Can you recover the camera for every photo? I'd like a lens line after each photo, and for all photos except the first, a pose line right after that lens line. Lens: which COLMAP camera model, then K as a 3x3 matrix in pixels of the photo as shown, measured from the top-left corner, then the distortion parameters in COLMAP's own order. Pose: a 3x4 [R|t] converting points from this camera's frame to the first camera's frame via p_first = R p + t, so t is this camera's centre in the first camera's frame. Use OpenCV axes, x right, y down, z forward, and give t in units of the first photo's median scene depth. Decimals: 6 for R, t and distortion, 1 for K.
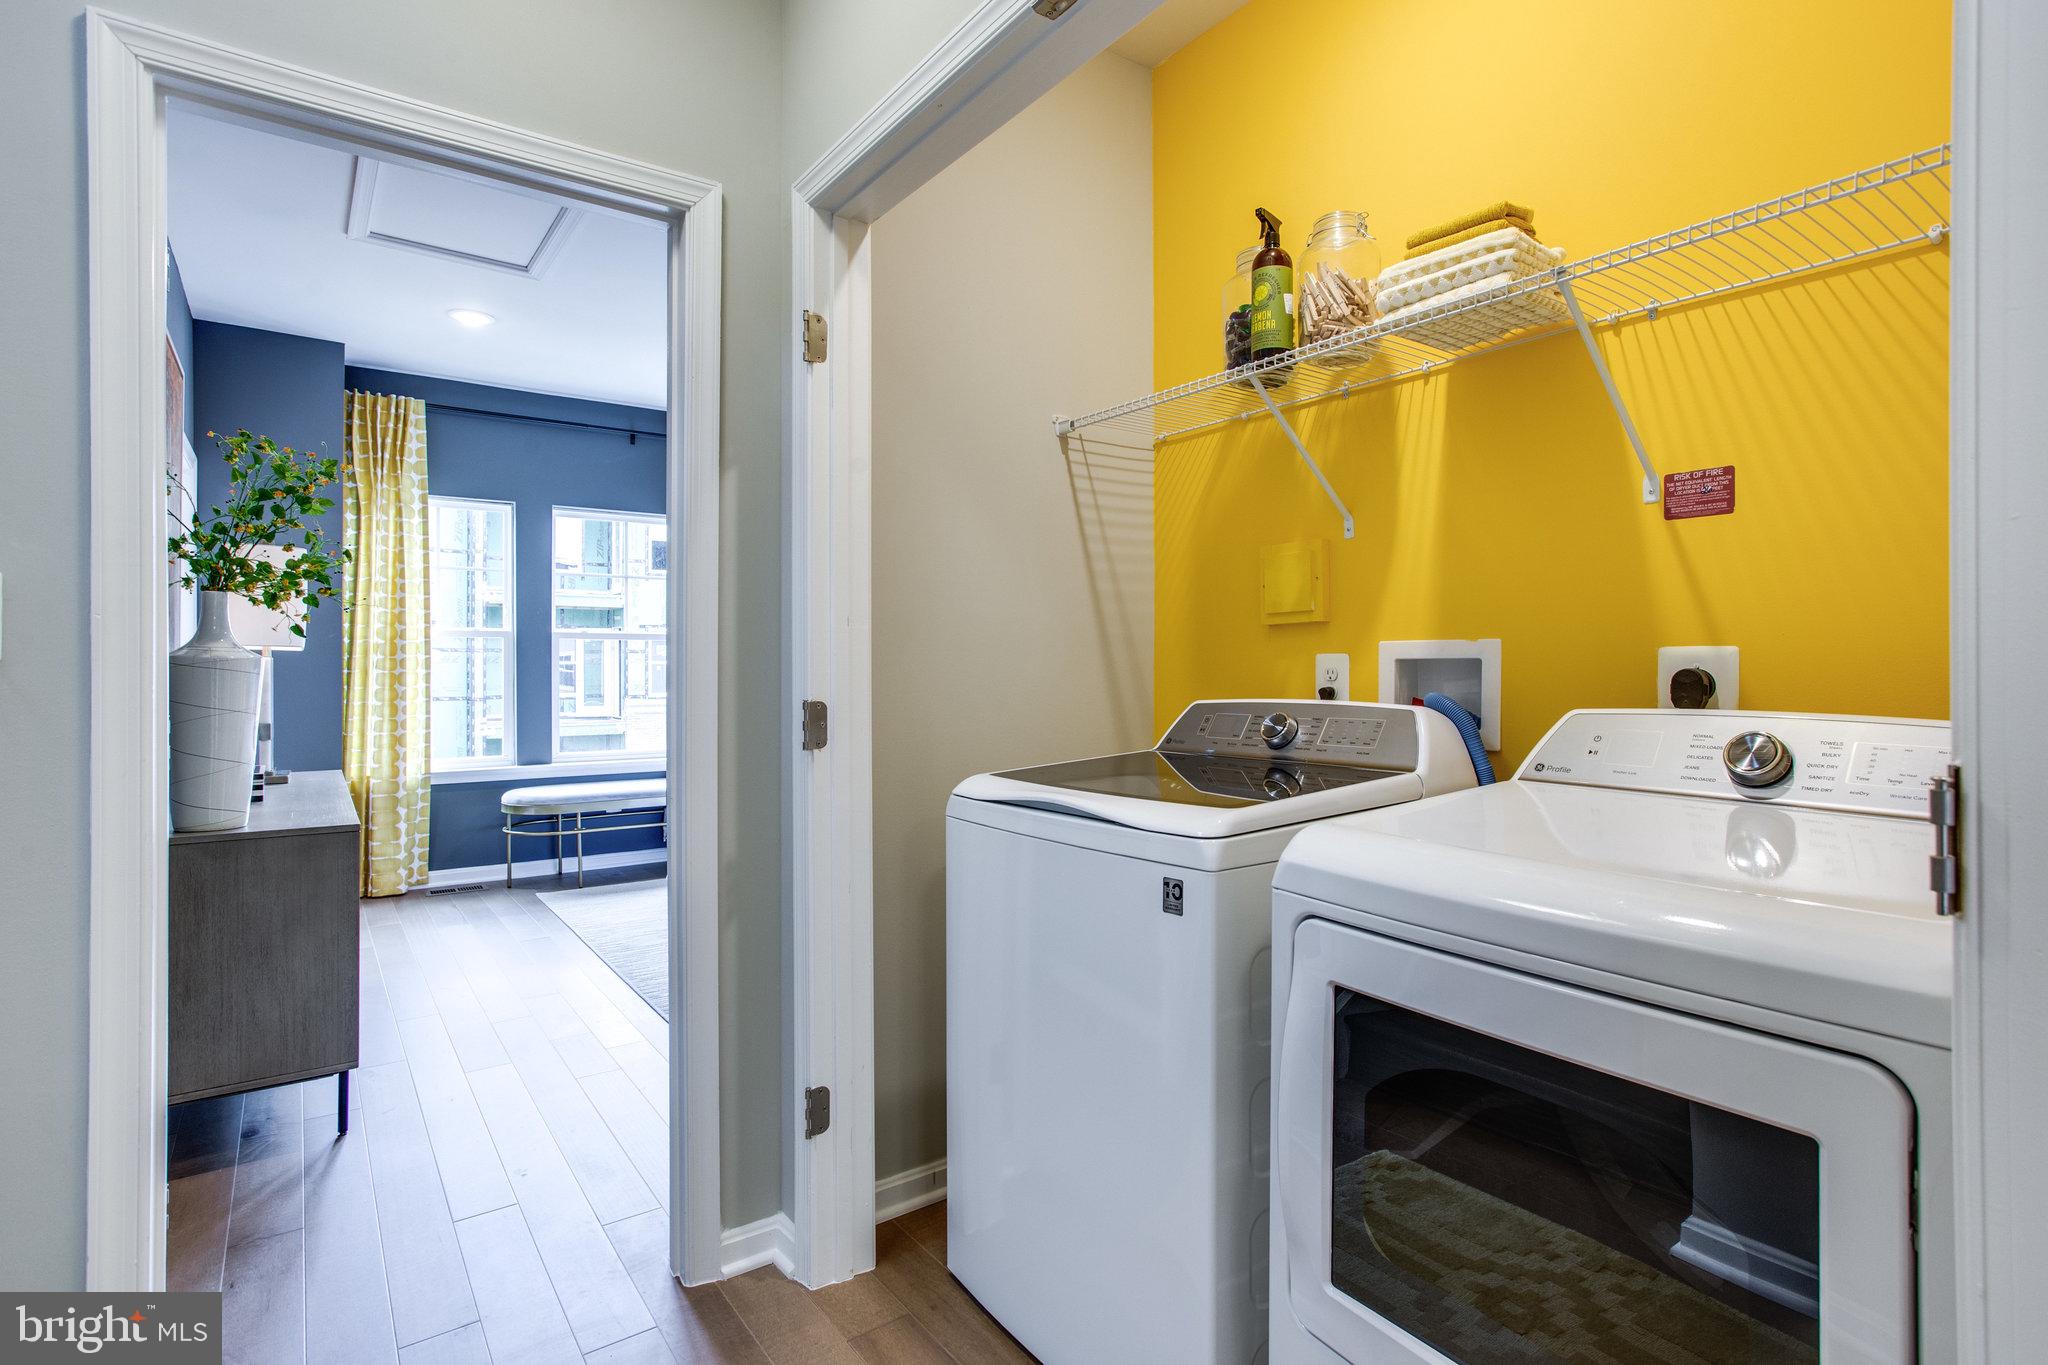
lens RADIAL K [[1001.6, 0, 1025.6], [0, 1001.6, 662.3], [0, 0, 1]] dist [-0.018205, 0.013697]
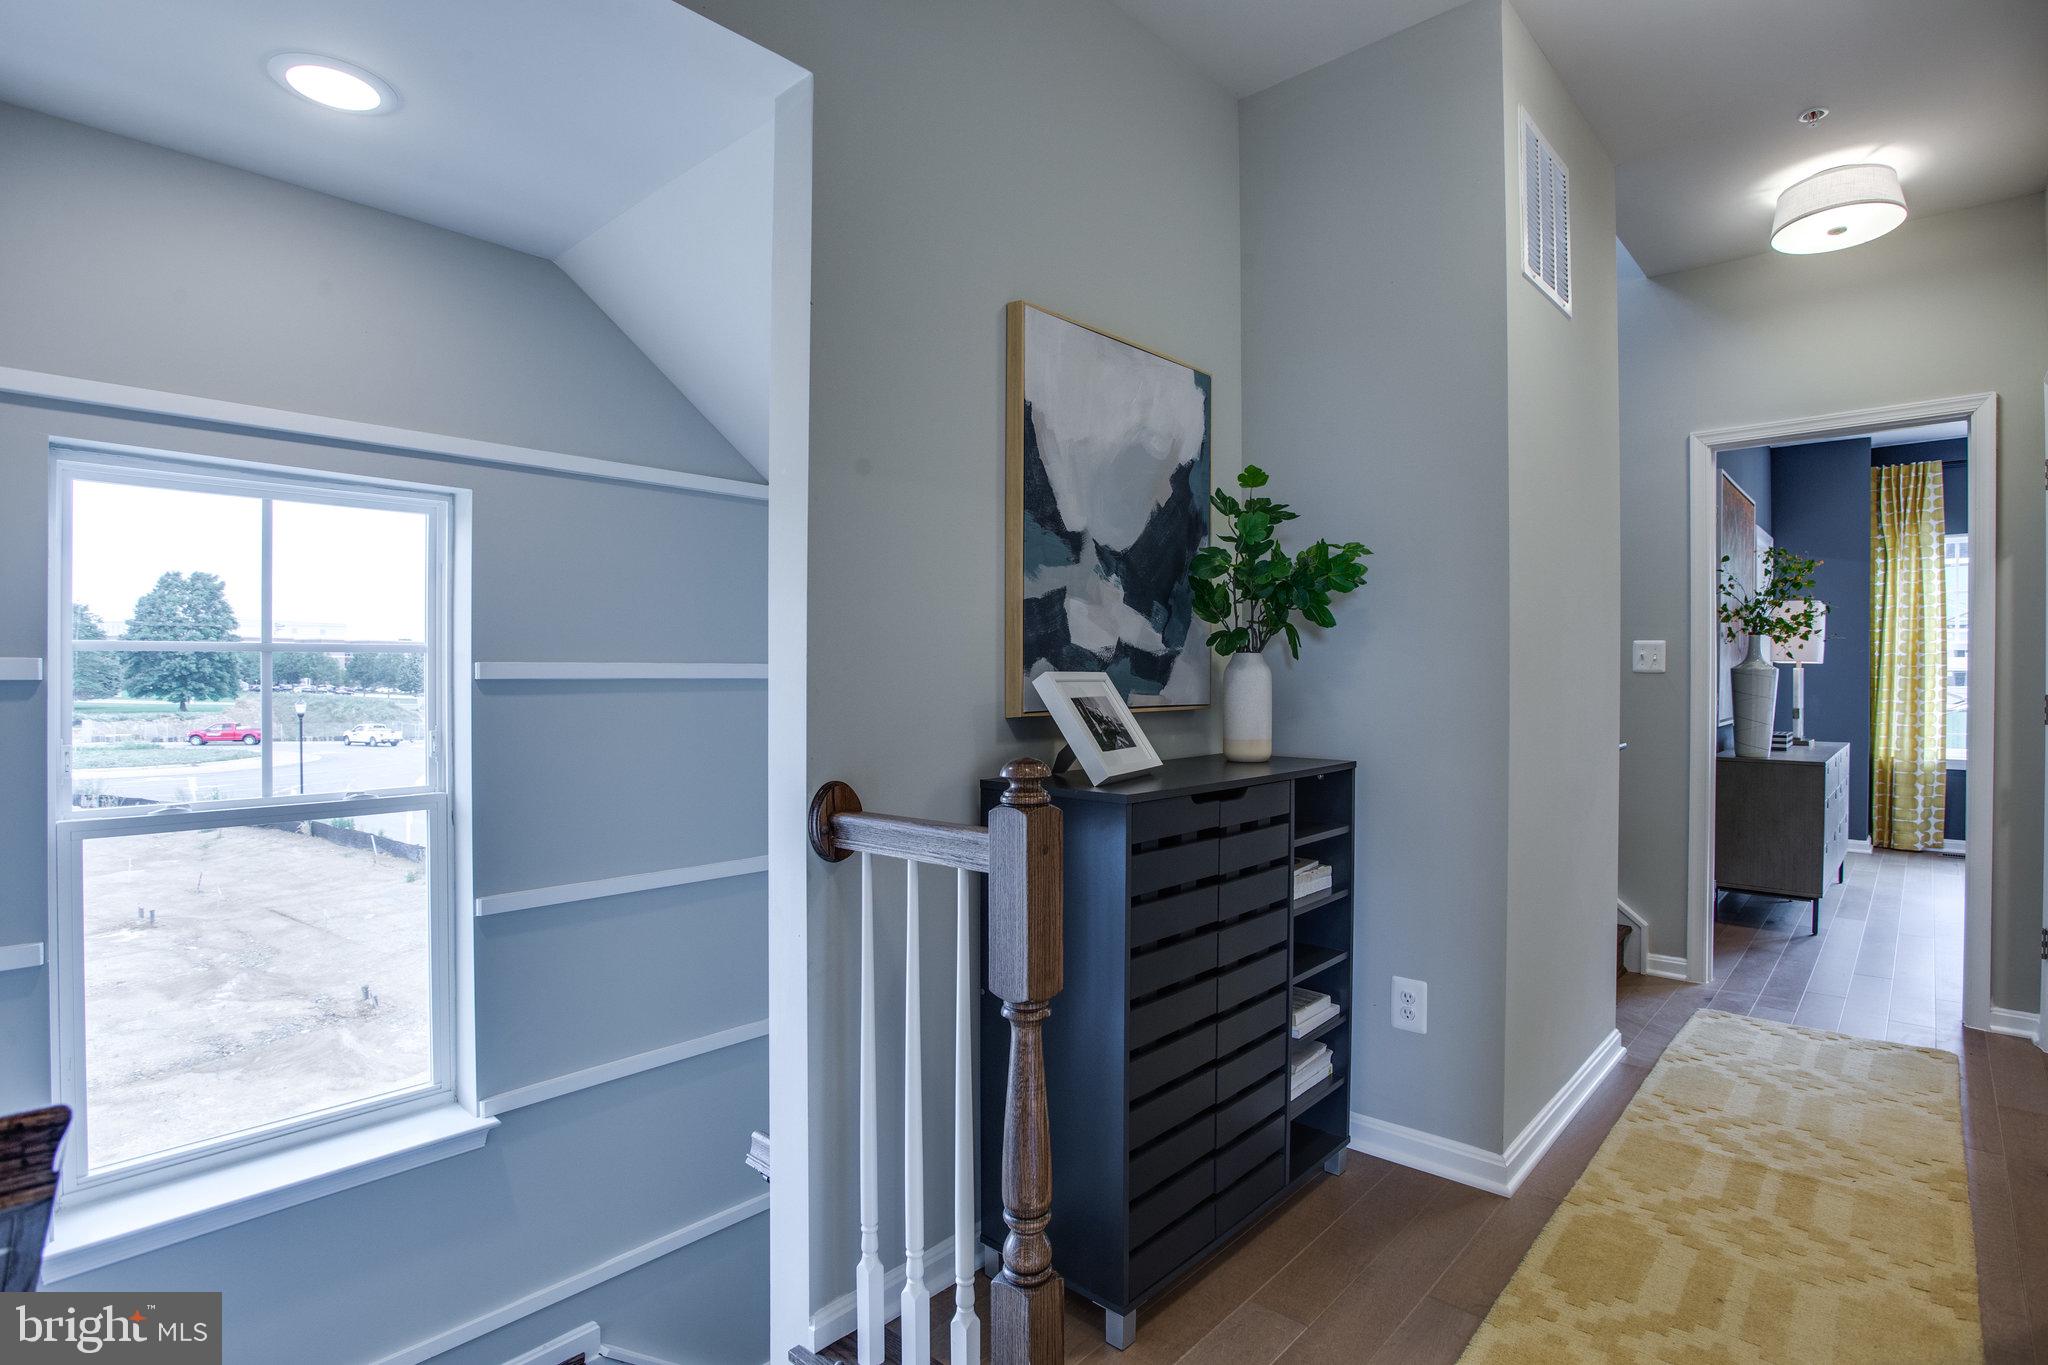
lens RADIAL K [[1012.2, 0, 1024.0], [0, 1012.2, 682.5], [0, 0, 1]] dist [-0.039605, -0.000080]
pose [[0.188105, 0.011500, -0.982082, 0.390897], [0.003030, 0.999920, 0.012289, -0.003274], [0.982144, -0.005287, 0.188055, -0.366003]]
